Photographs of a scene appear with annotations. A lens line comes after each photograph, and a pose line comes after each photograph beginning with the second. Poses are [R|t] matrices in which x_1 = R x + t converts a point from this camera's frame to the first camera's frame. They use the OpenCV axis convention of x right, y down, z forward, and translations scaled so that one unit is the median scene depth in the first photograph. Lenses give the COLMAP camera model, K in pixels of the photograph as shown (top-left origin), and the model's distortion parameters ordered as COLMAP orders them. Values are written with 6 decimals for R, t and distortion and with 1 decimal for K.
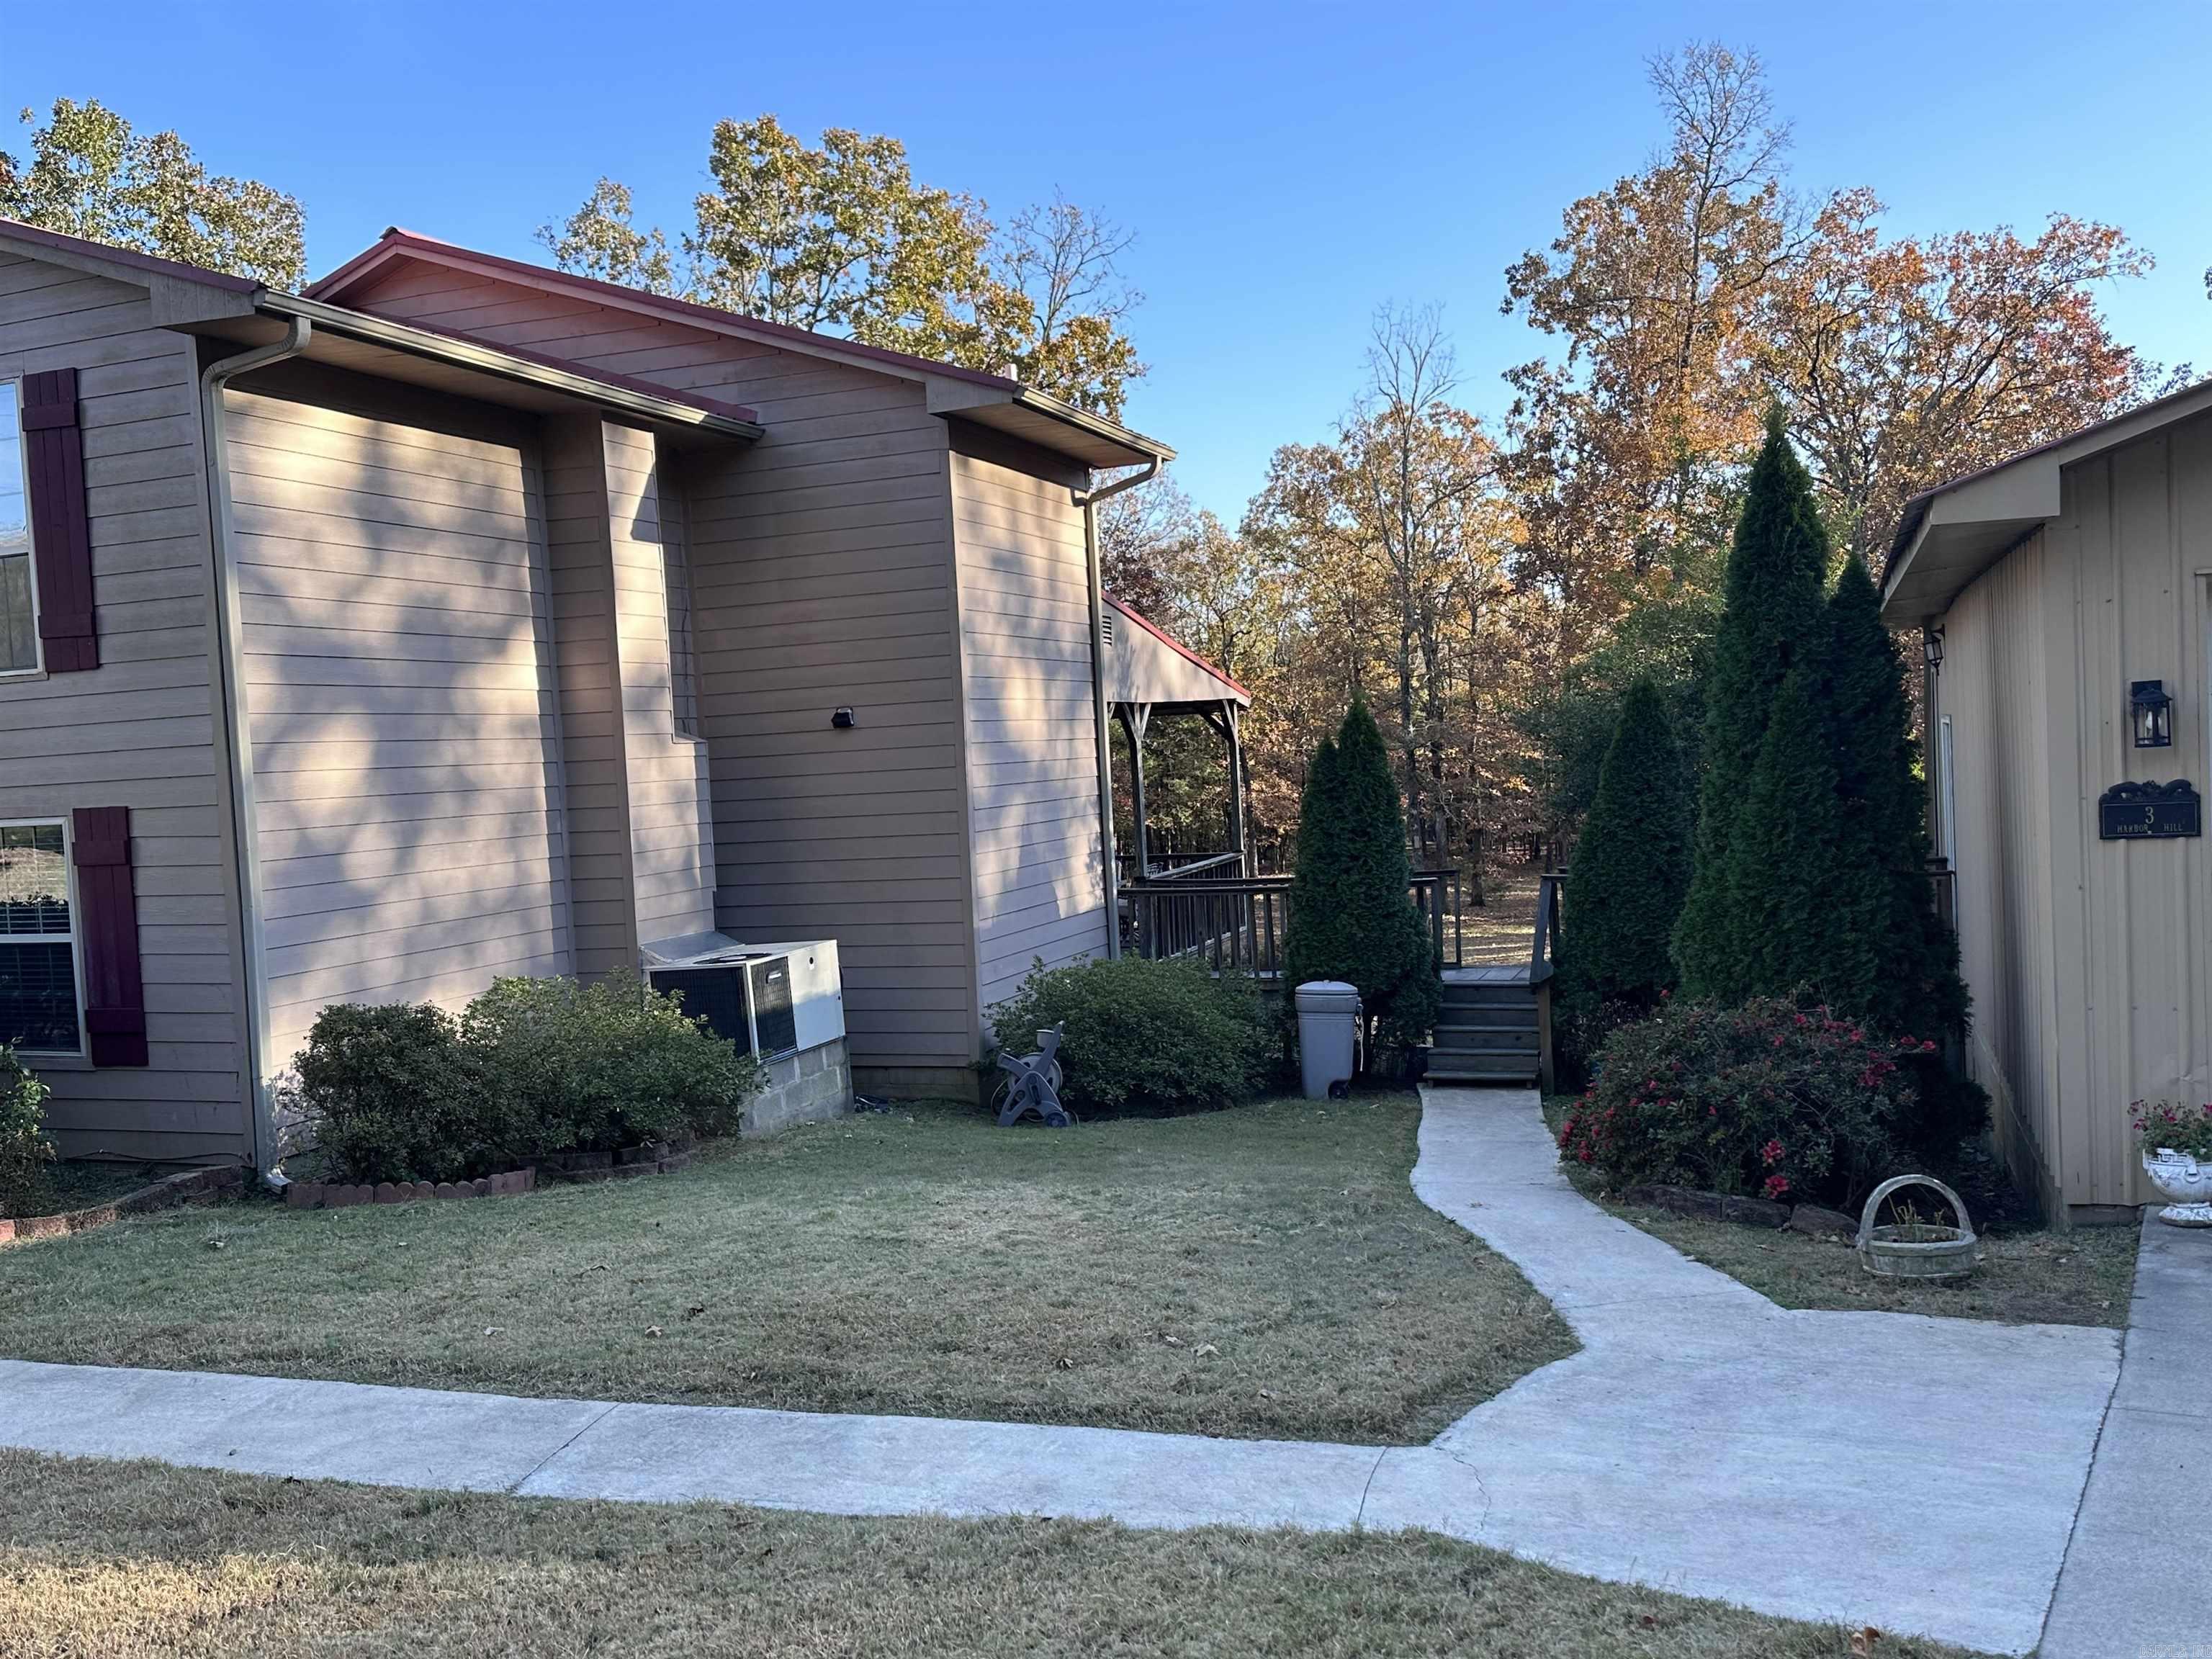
lens RADIAL K [[1840.4, 0, 1106.0], [0, 1840.4, 829.5], [0, 0, 1]] dist [0.215399, -0.244852]
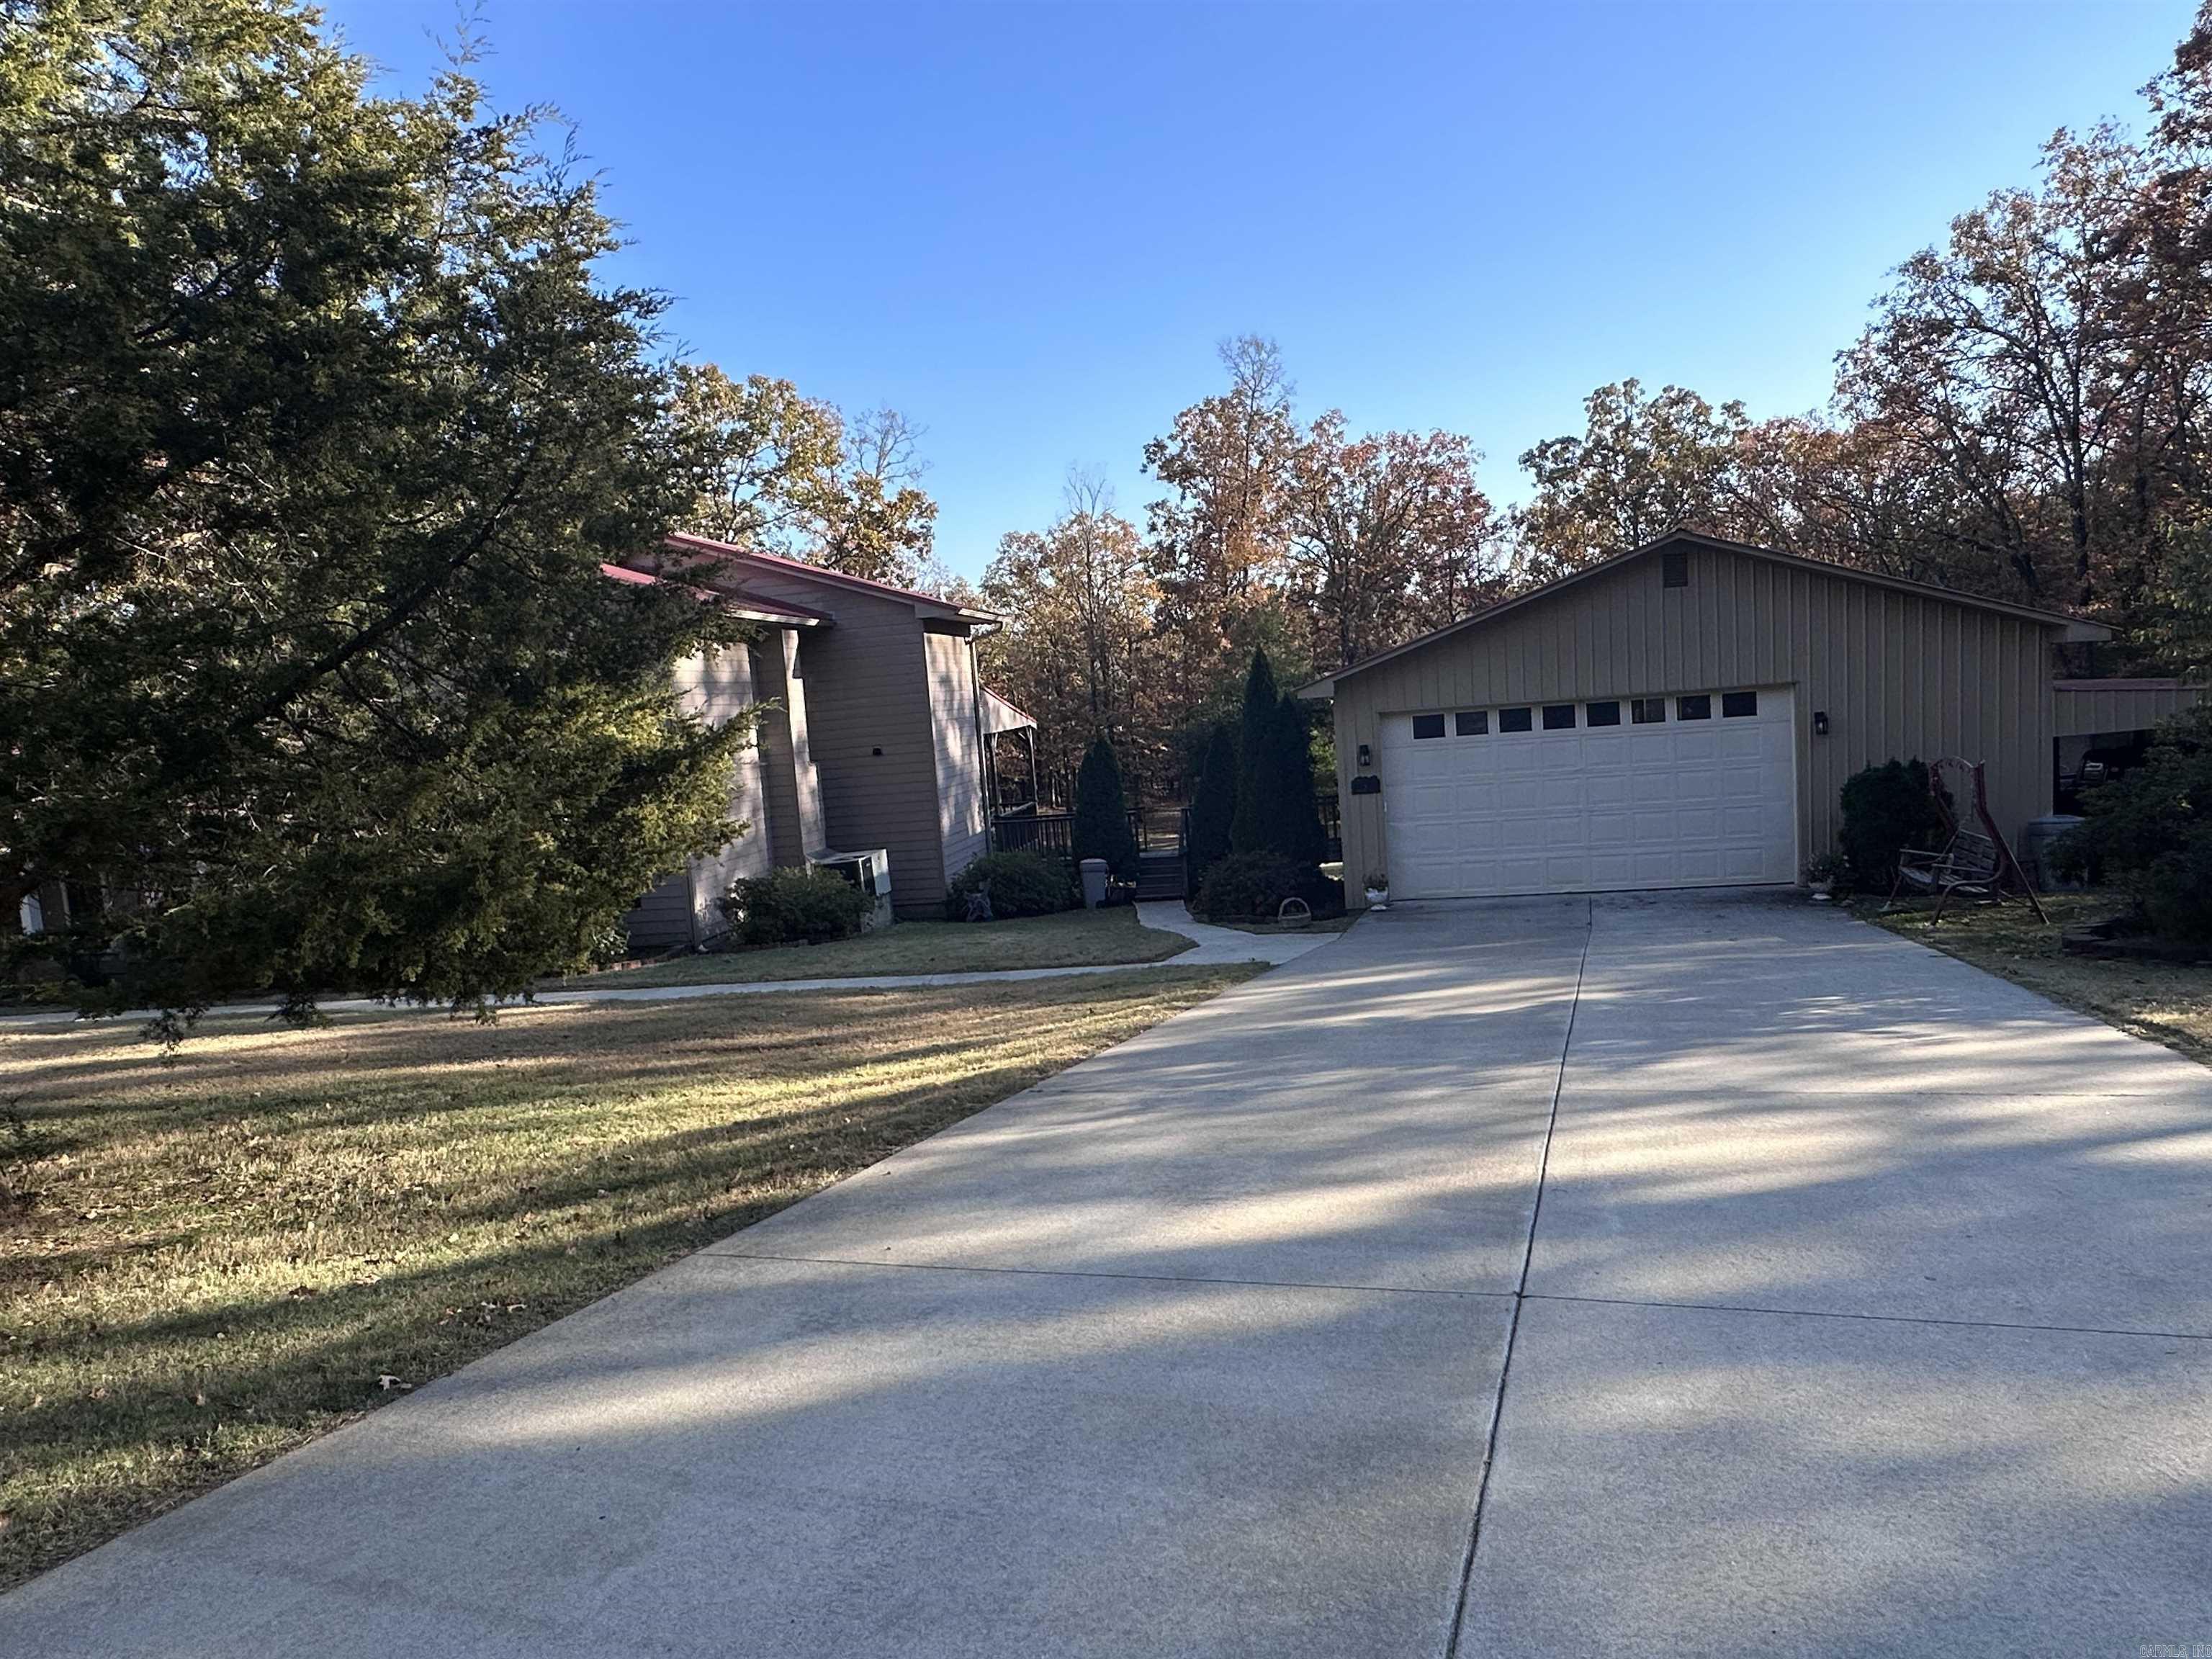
lens RADIAL K [[1354.2, 0, 1106.0], [0, 1354.2, 829.5], [0, 0, 1]] dist [0.316304, 0.000108]
pose [[0.982948, -0.039656, 0.179559, -0.139191], [0.031767, 0.998408, 0.046601, -0.027510], [-0.181121, -0.040102, 0.982643, -0.555067]]
